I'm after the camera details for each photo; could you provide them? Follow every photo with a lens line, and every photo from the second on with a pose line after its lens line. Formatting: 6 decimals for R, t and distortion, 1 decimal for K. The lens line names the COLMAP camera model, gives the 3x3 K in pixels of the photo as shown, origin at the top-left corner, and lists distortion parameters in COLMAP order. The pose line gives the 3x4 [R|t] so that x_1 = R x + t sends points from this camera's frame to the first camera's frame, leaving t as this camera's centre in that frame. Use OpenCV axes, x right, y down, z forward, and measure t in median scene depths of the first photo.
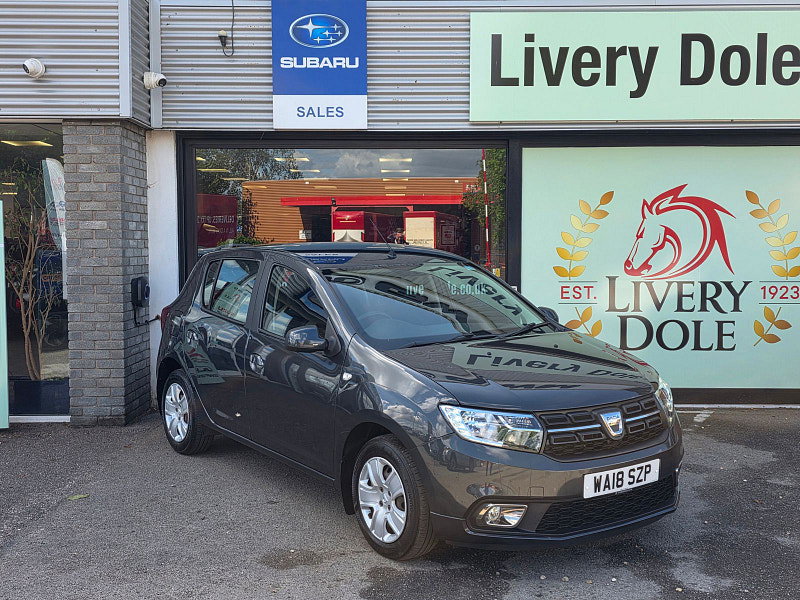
lens RADIAL K [[962.6, 0, 403.5], [0, 962.6, 294.3], [0, 0, 1]] dist [0.104827, -0.156944]
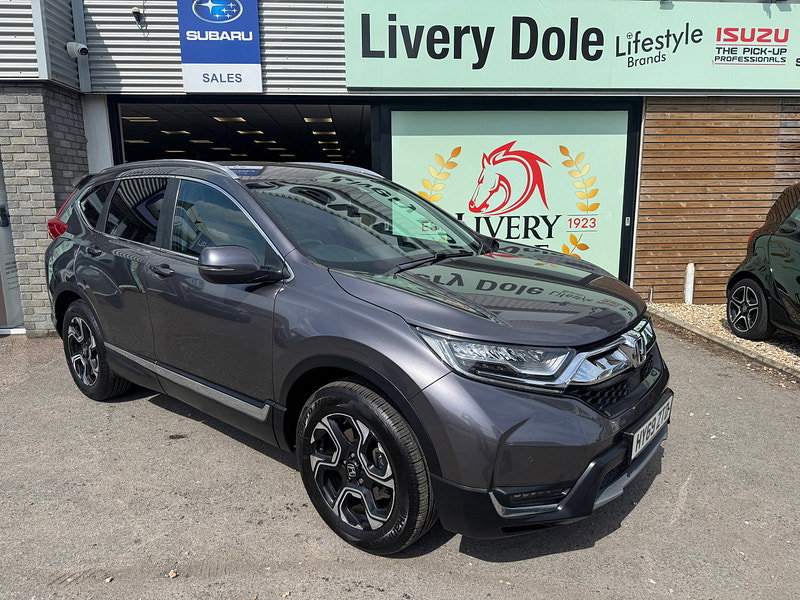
lens RADIAL K [[564.1, 0, 398.5], [0, 564.1, 300.3], [0, 0, 1]] dist [0.047495, -0.066260]
pose [[0.997308, -0.021173, 0.070207, 0.079218], [0.011844, 0.991349, 0.130716, -0.001949], [-0.072367, -0.129533, 0.988931, 0.237671]]
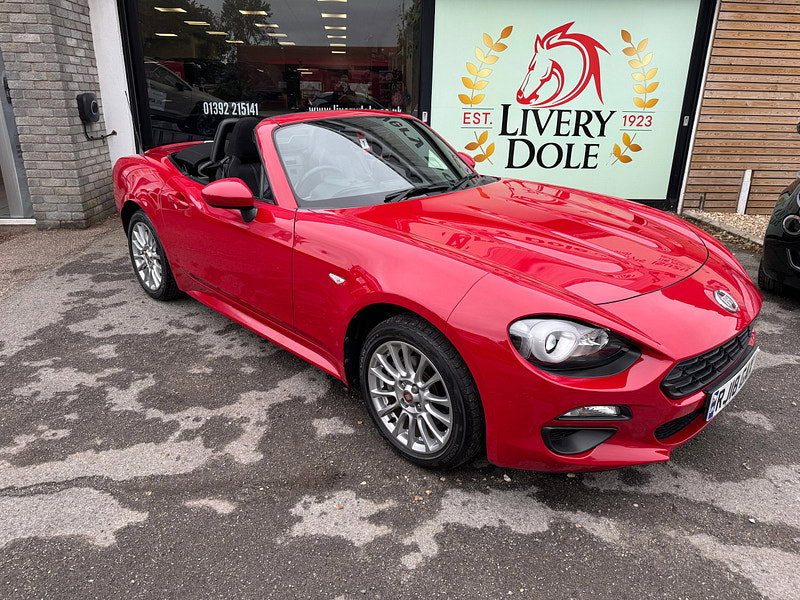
lens RADIAL K [[566.5, 0, 397.9], [0, 566.5, 301.2], [0, 0, 1]] dist [0.020399, -0.024635]
pose [[0.996510, -0.006281, 0.083237, 0.023901], [-0.018044, 0.957378, 0.288273, 0.015095], [-0.081500, -0.288768, 0.953924, 0.285129]]
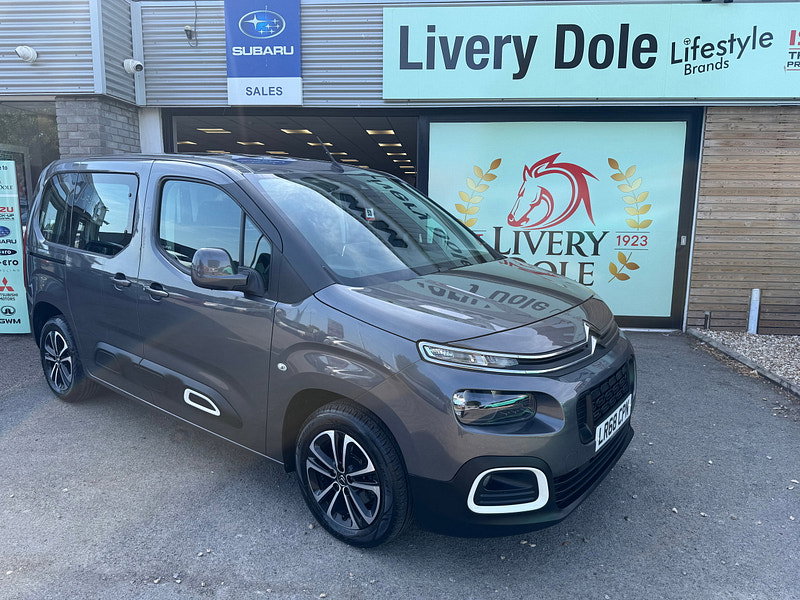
lens RADIAL K [[565.6, 0, 398.7], [0, 565.6, 298.4], [0, 0, 1]] dist [0.023862, -0.027167]
pose [[0.996740, 0.023830, -0.077075, 0.151985], [-0.015360, 0.993959, 0.108675, -0.003365], [0.079199, -0.107137, 0.991085, 0.250511]]
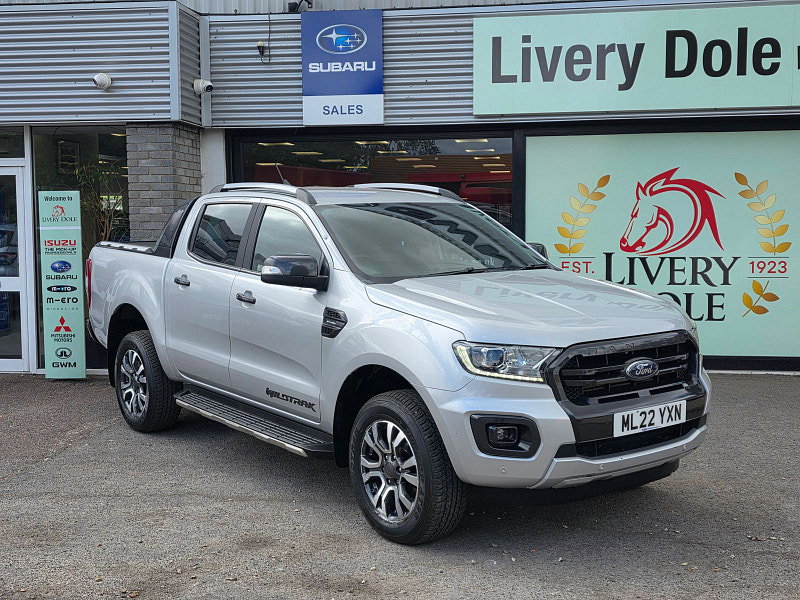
lens RADIAL K [[1028.1, 0, 402.3], [0, 1028.1, 294.5], [0, 0, 1]] dist [0.132557, -0.262085]
pose [[0.988839, 0.004244, -0.148928, 0.167273], [-0.001450, 0.999821, 0.018861, 0.007631], [0.148981, -0.018435, 0.988668, -0.206540]]
